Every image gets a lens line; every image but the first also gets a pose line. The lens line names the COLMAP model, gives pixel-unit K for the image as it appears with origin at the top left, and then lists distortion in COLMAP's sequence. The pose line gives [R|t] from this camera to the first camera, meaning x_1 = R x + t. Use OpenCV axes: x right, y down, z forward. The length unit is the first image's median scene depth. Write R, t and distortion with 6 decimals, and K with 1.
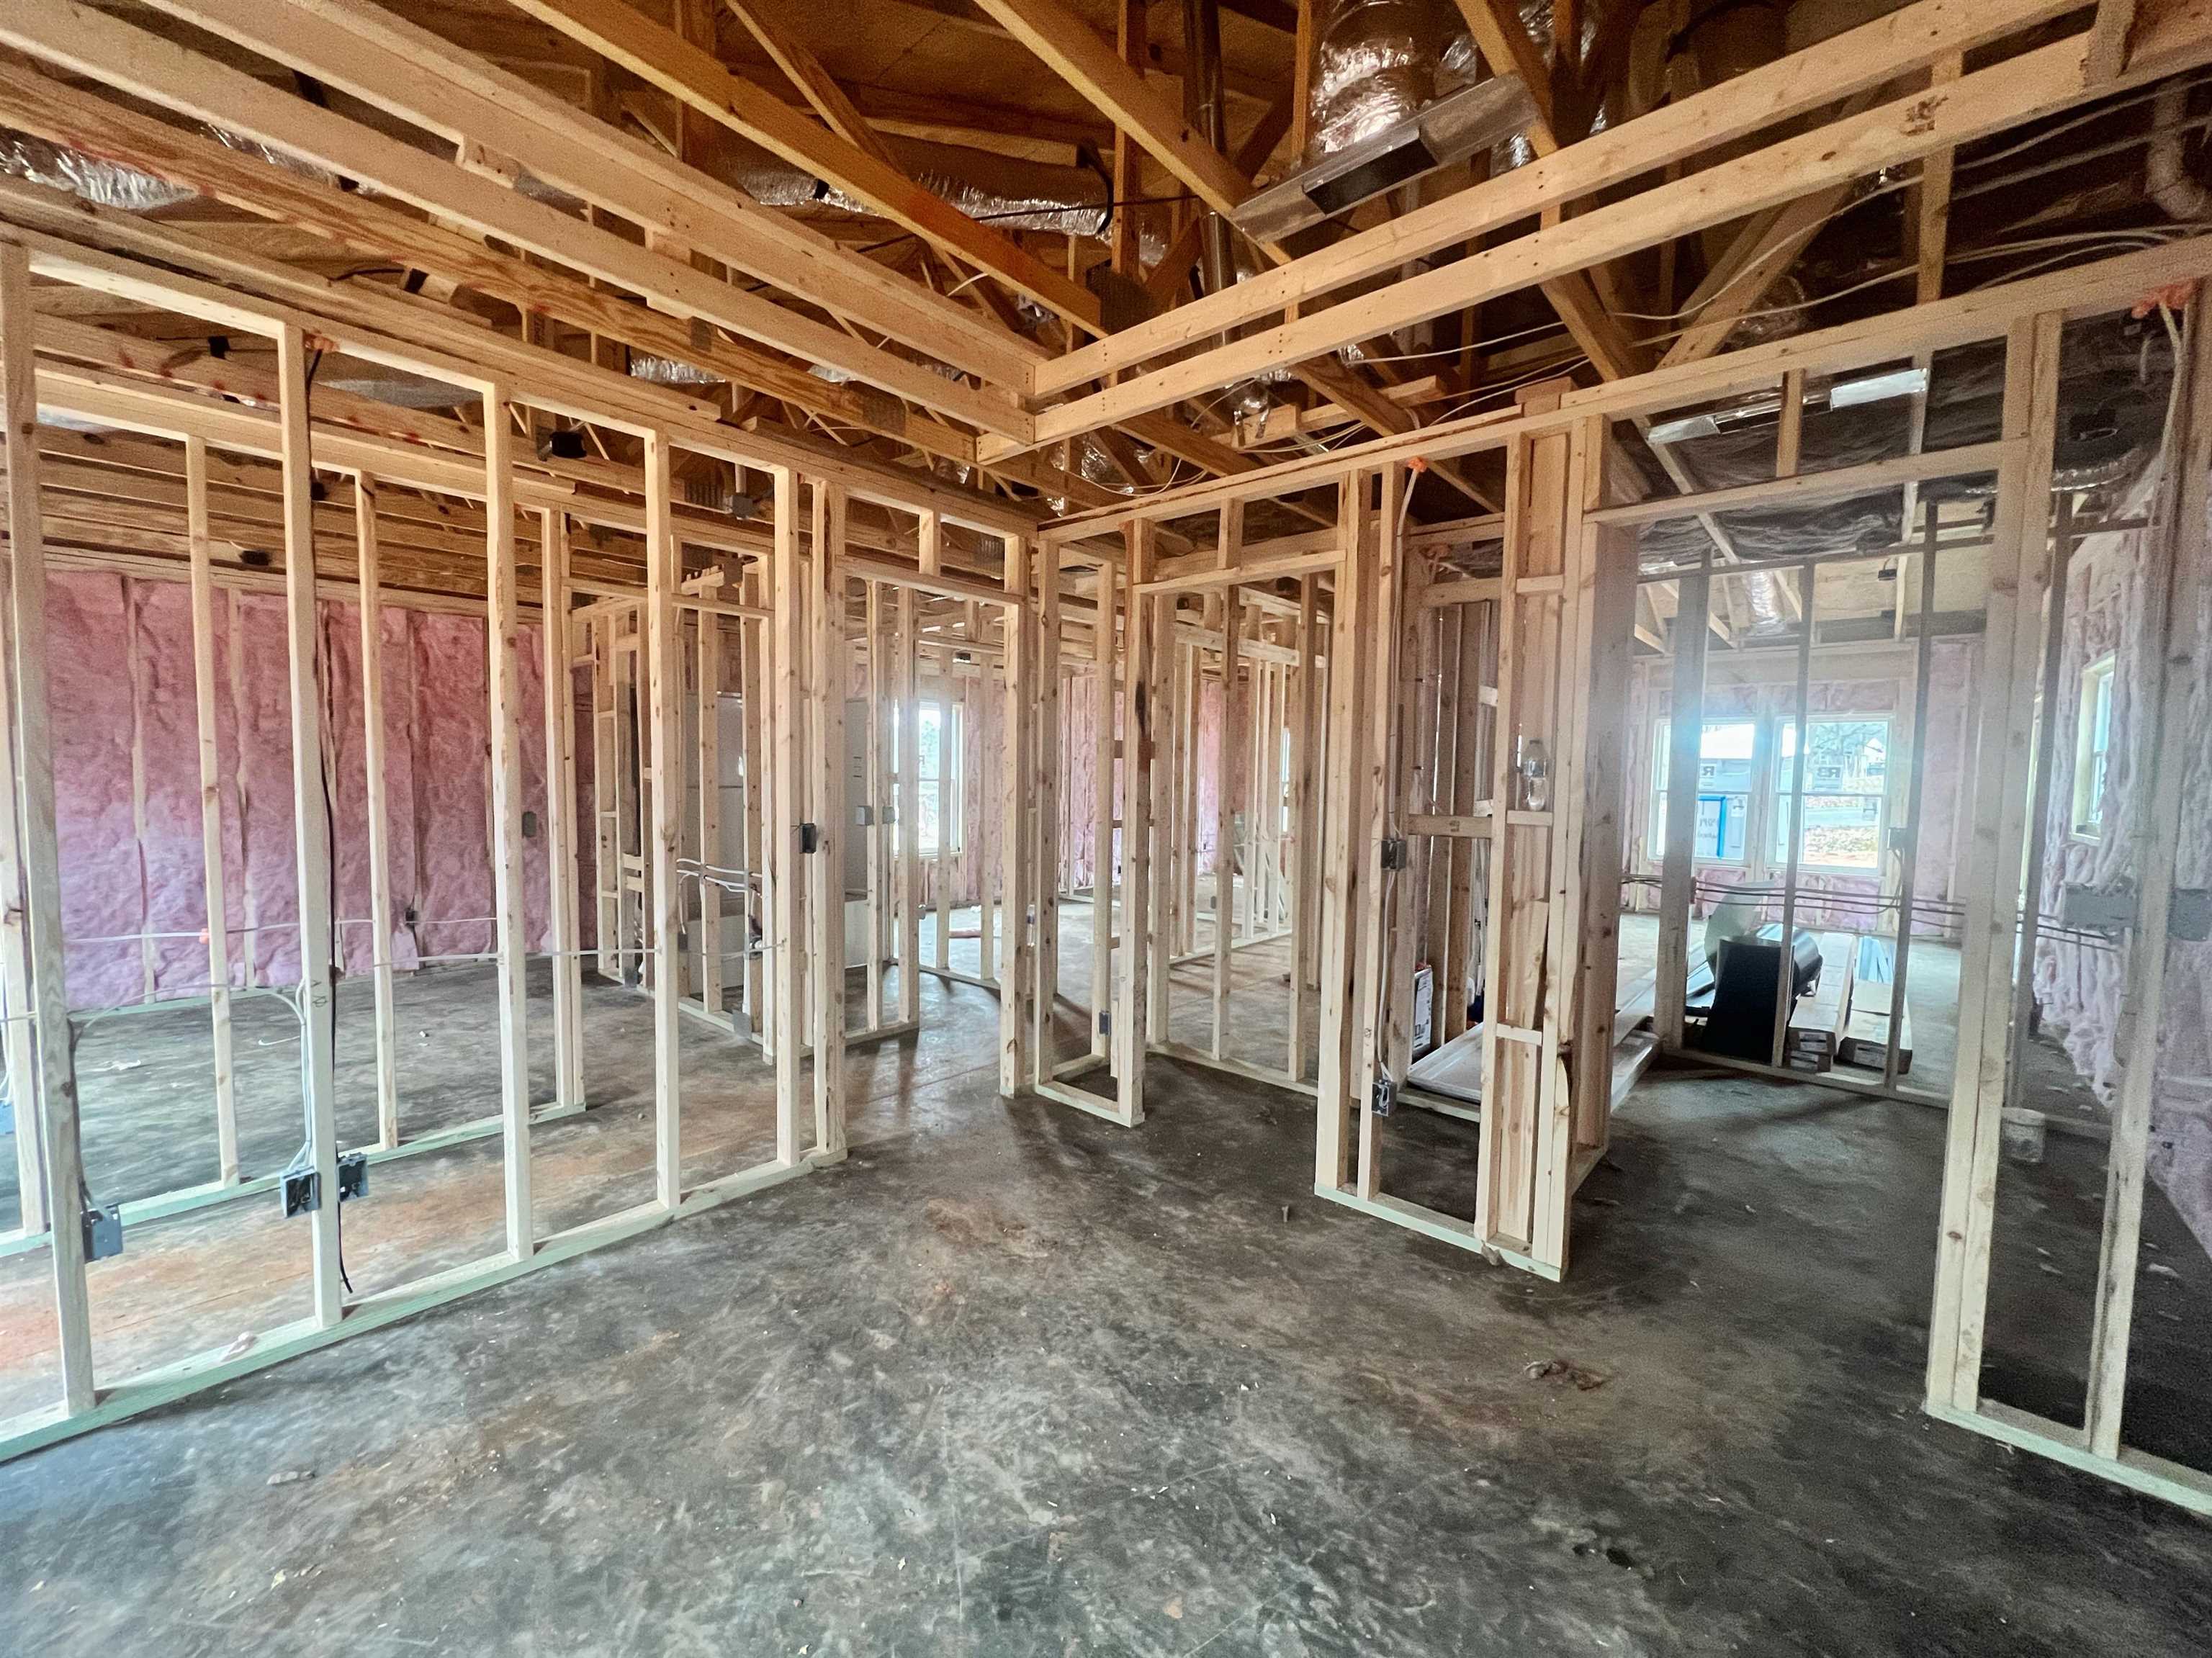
lens RADIAL K [[891.6, 0, 1109.4], [0, 891.6, 824.8], [0, 0, 1]] dist [0.000514, -0.000083]
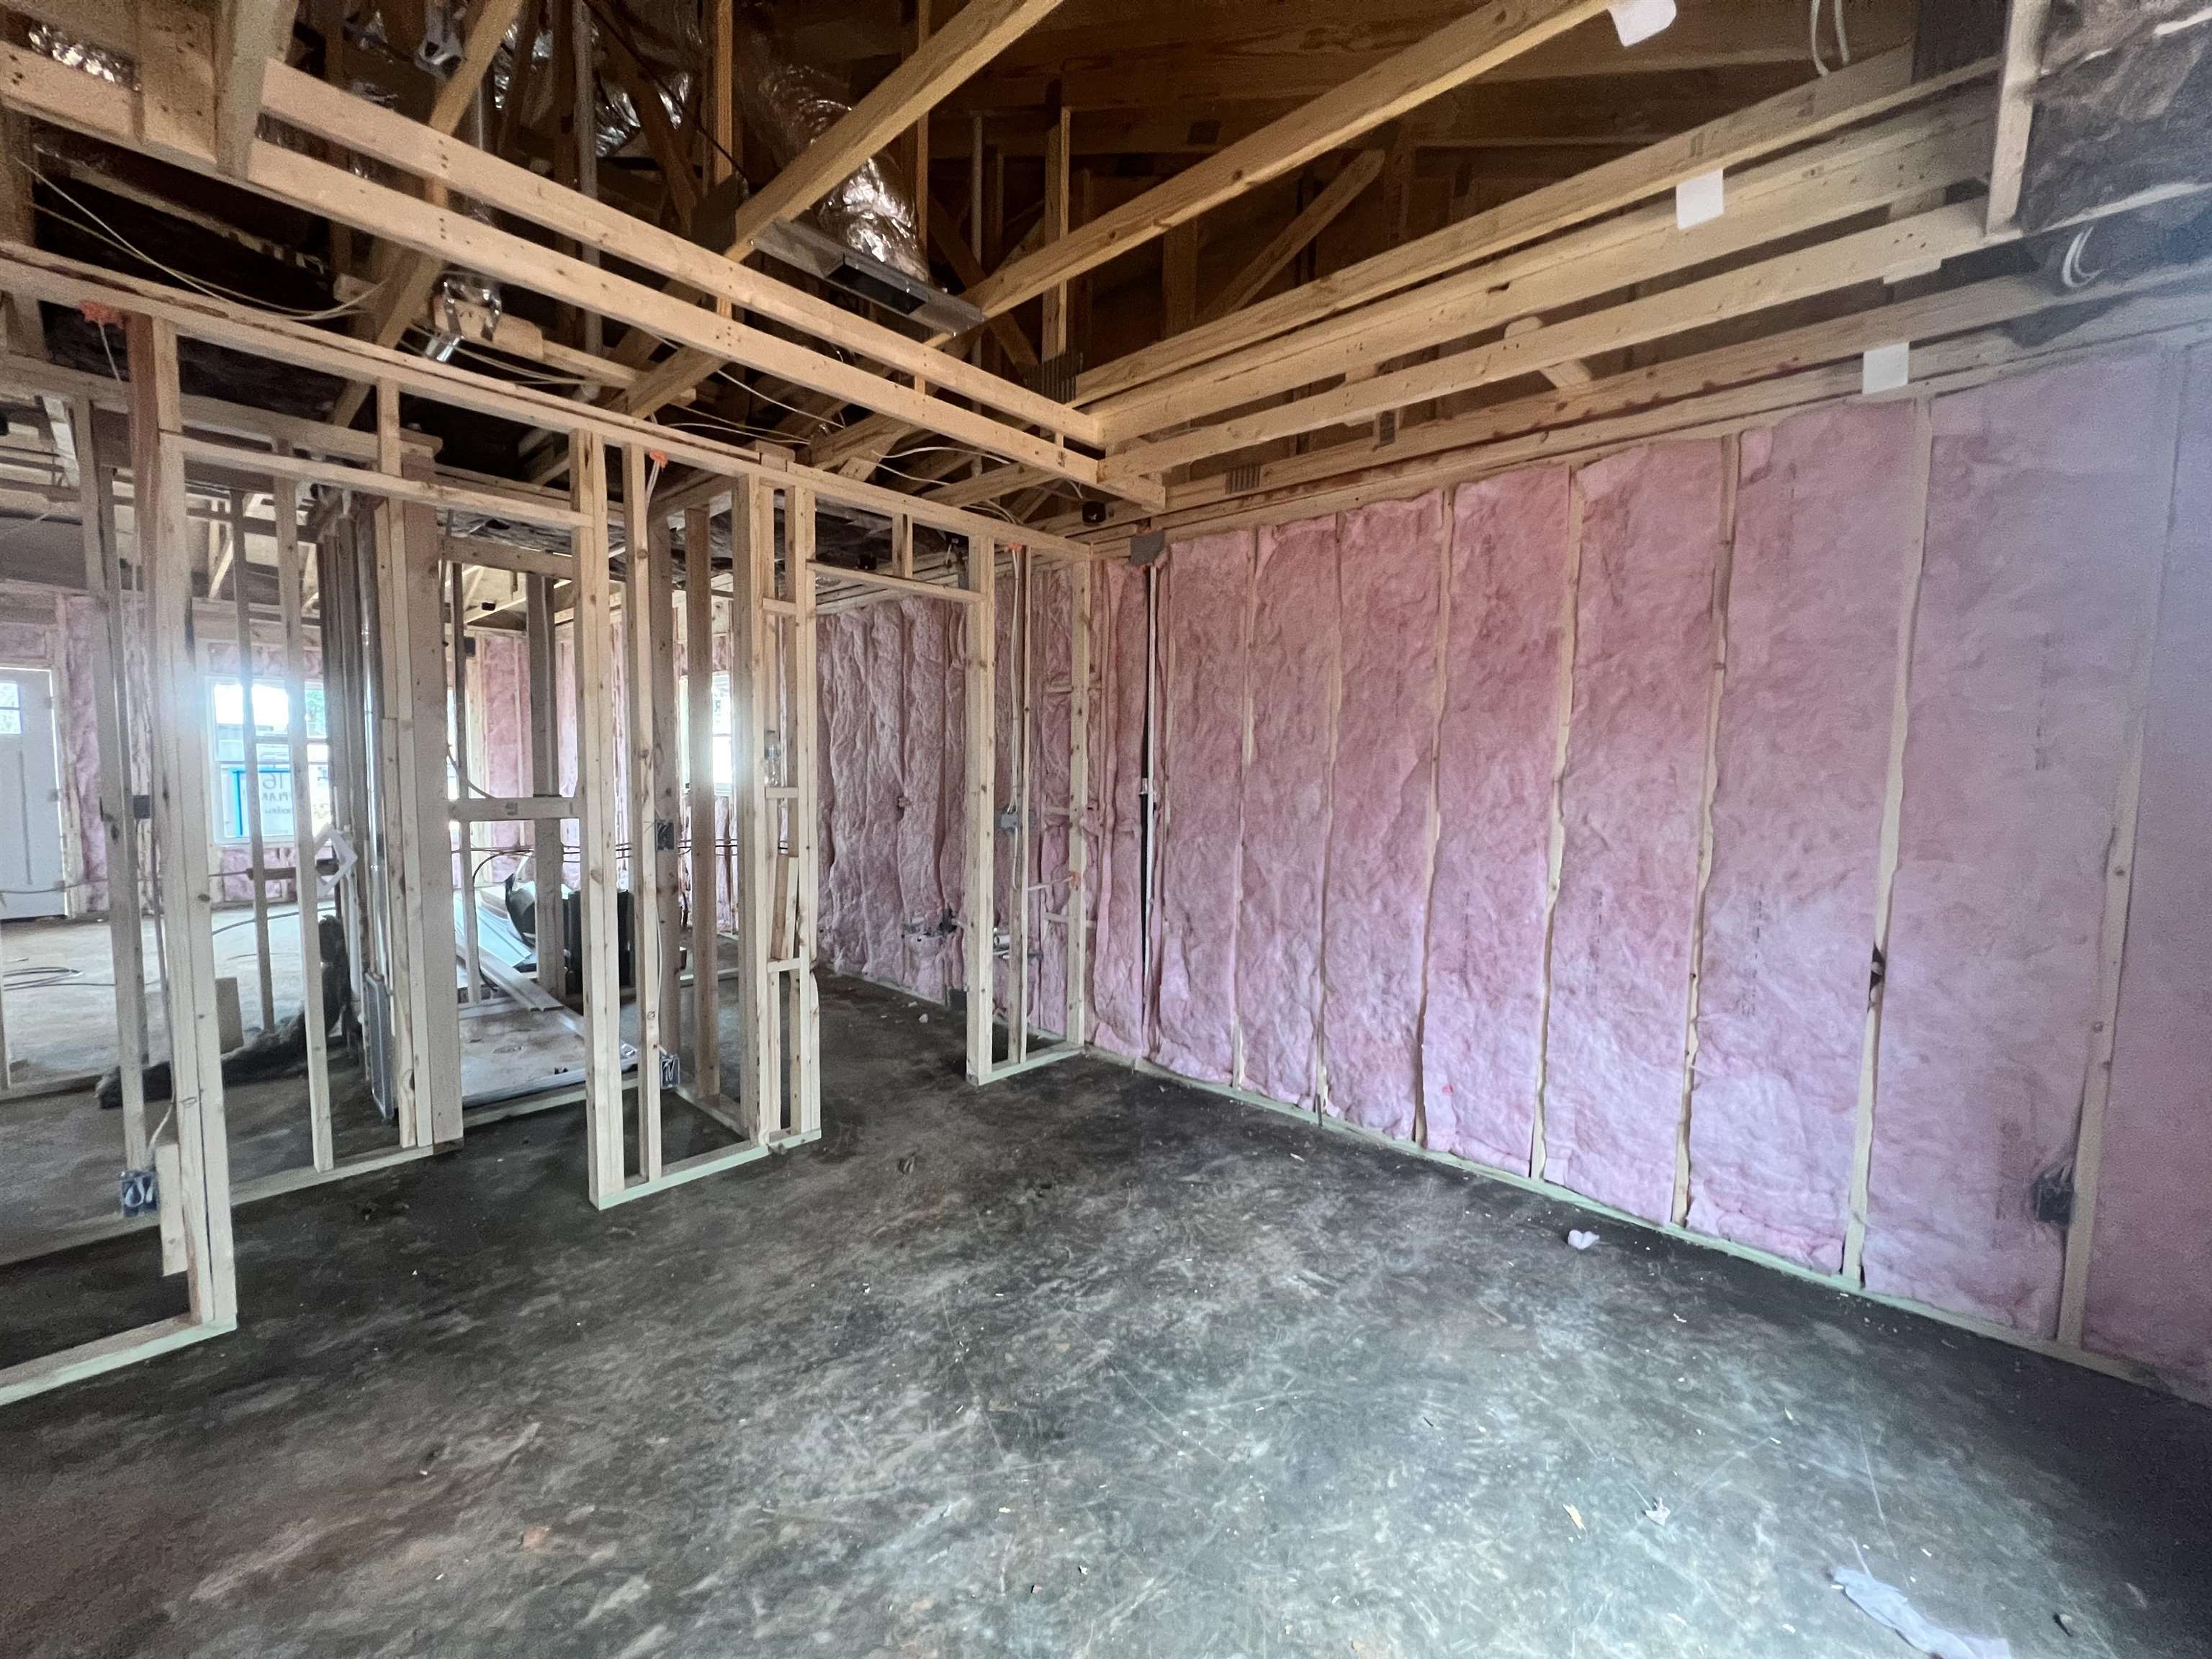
lens RADIAL K [[891.7, 0, 1109.4], [0, 891.7, 825.3], [0, 0, 1]] dist [0.000514, -0.000083]
pose [[0.013355, -0.083553, 0.996414, -0.875609], [0.042294, 0.995658, 0.082923, -0.052841], [-0.999016, 0.041035, 0.016831, 0.585392]]
